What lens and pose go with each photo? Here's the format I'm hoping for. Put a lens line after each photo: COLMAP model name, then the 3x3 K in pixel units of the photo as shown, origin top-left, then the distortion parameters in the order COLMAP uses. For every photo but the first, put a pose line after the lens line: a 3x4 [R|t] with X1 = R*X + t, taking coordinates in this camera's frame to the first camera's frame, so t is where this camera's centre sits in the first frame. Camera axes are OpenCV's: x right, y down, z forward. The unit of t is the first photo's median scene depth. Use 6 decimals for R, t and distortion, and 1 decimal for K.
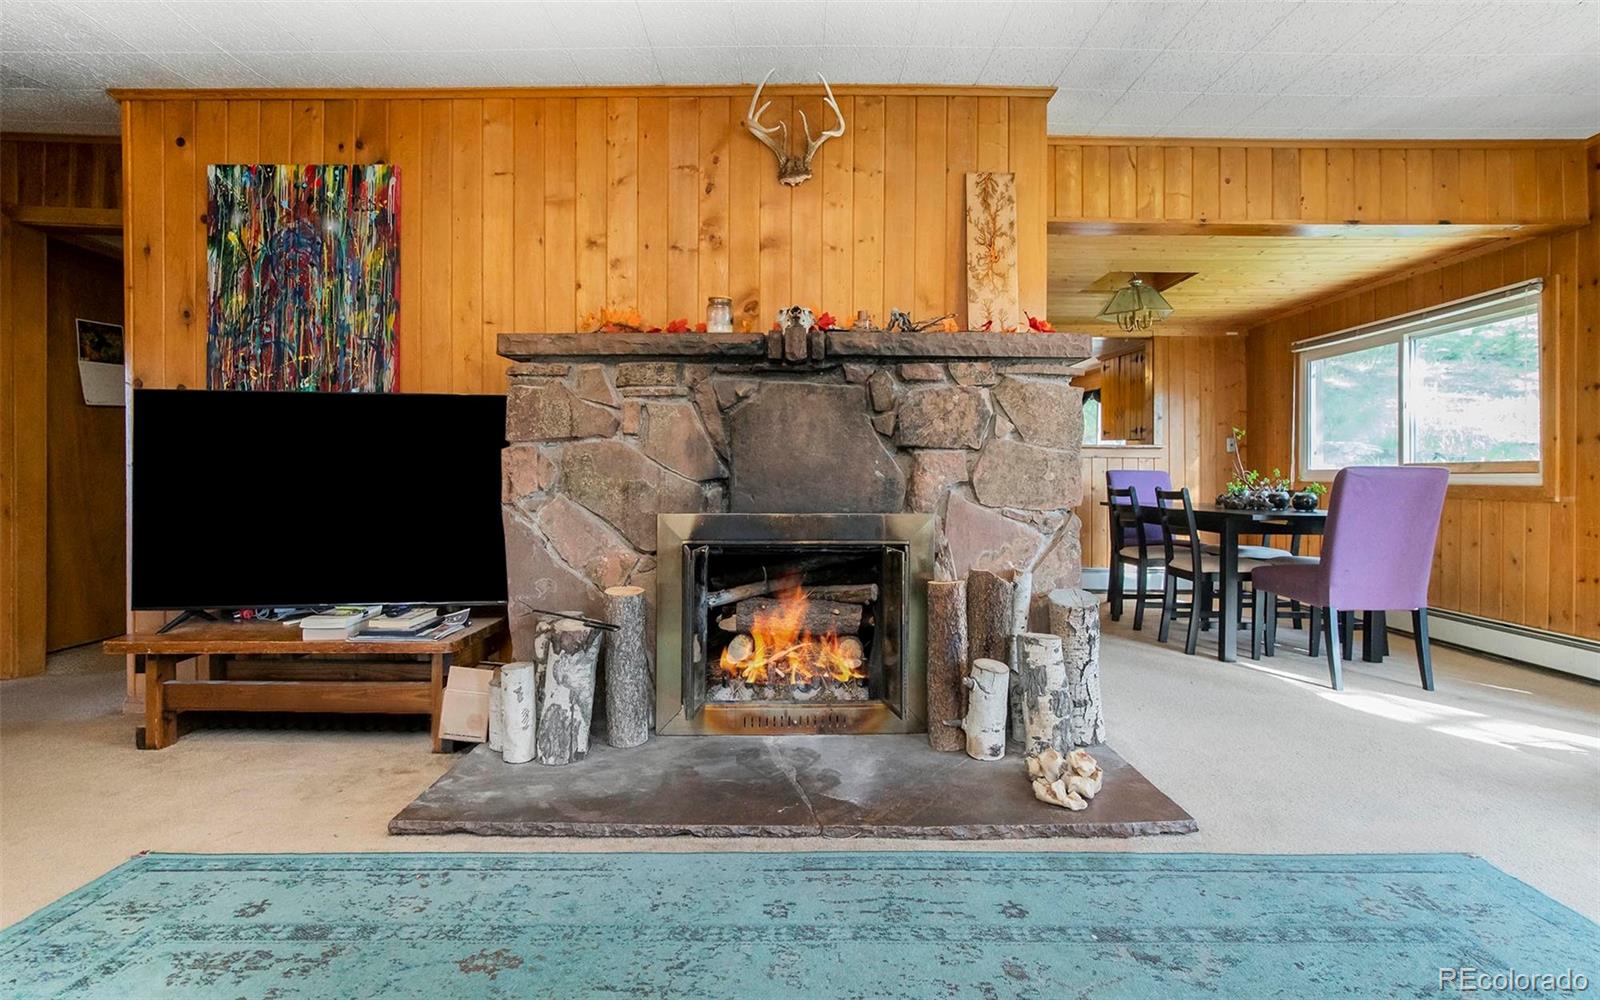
lens RADIAL K [[801.7, 0, 824.4], [0, 801.7, 465.6], [0, 0, 1]] dist [-0.009631, 0.000007]
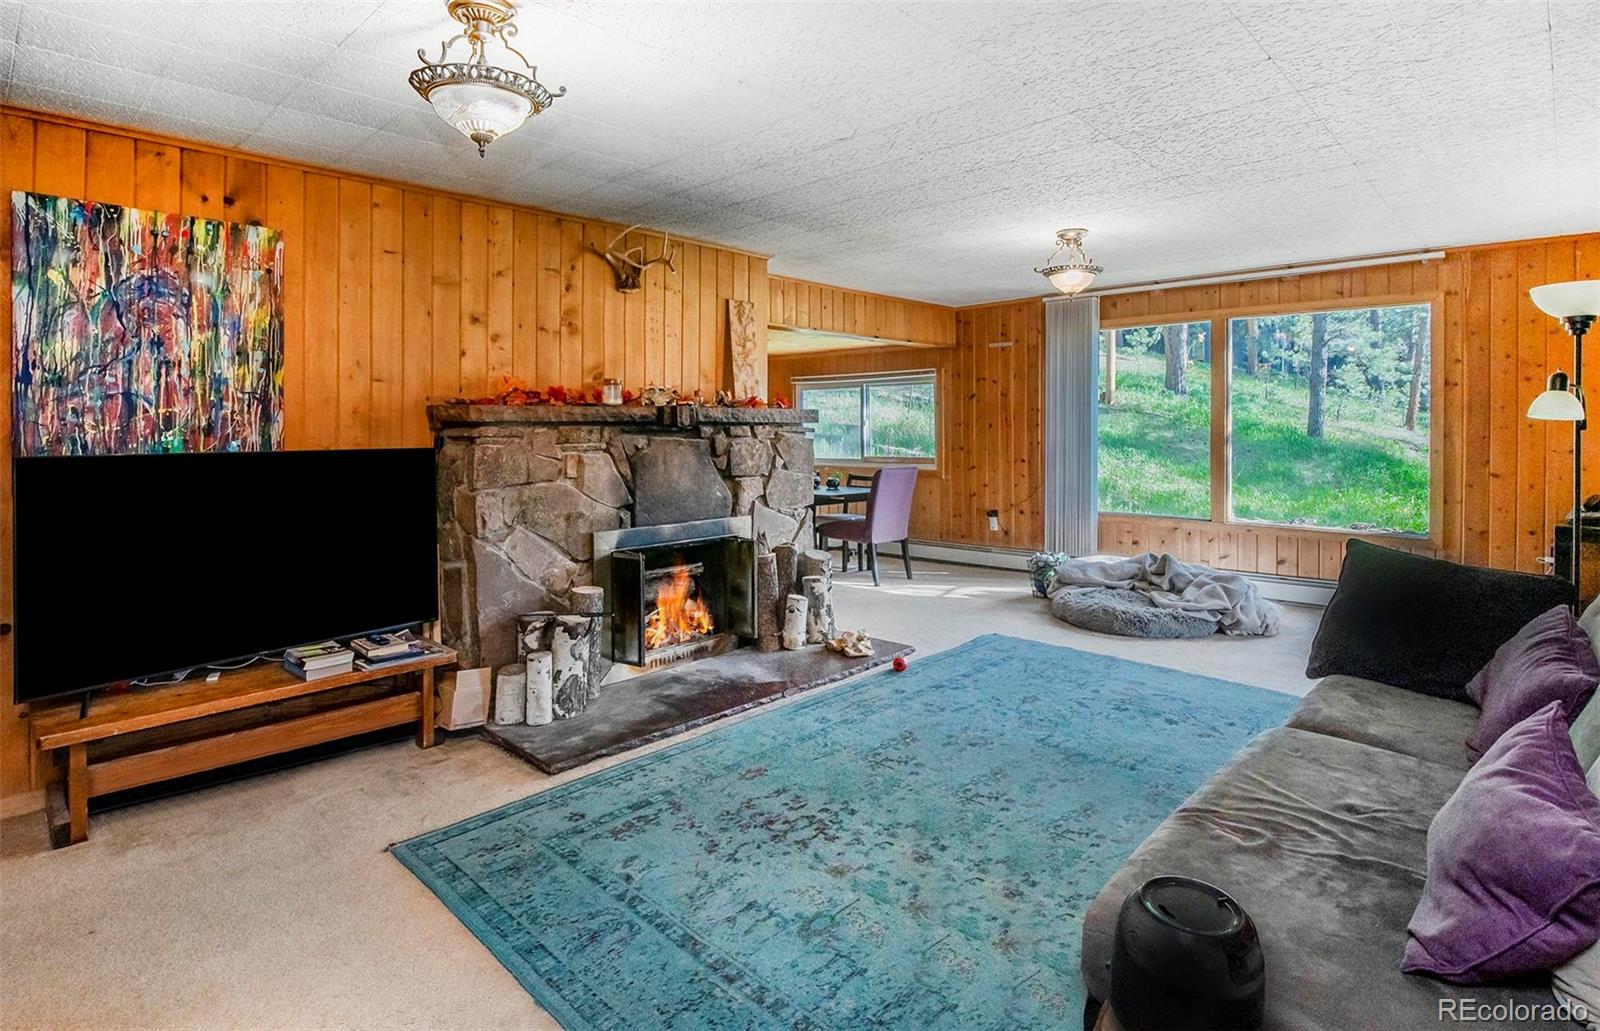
lens RADIAL K [[780.4, 0, 804.3], [0, 780.4, 415.3], [0, 0, 1]] dist [0.000697, 0.000316]
pose [[0.728883, -0.005171, 0.684619, -0.757284], [0.011226, 0.999927, -0.004399, -0.119470], [-0.684546, 0.010892, 0.728888, -0.235940]]
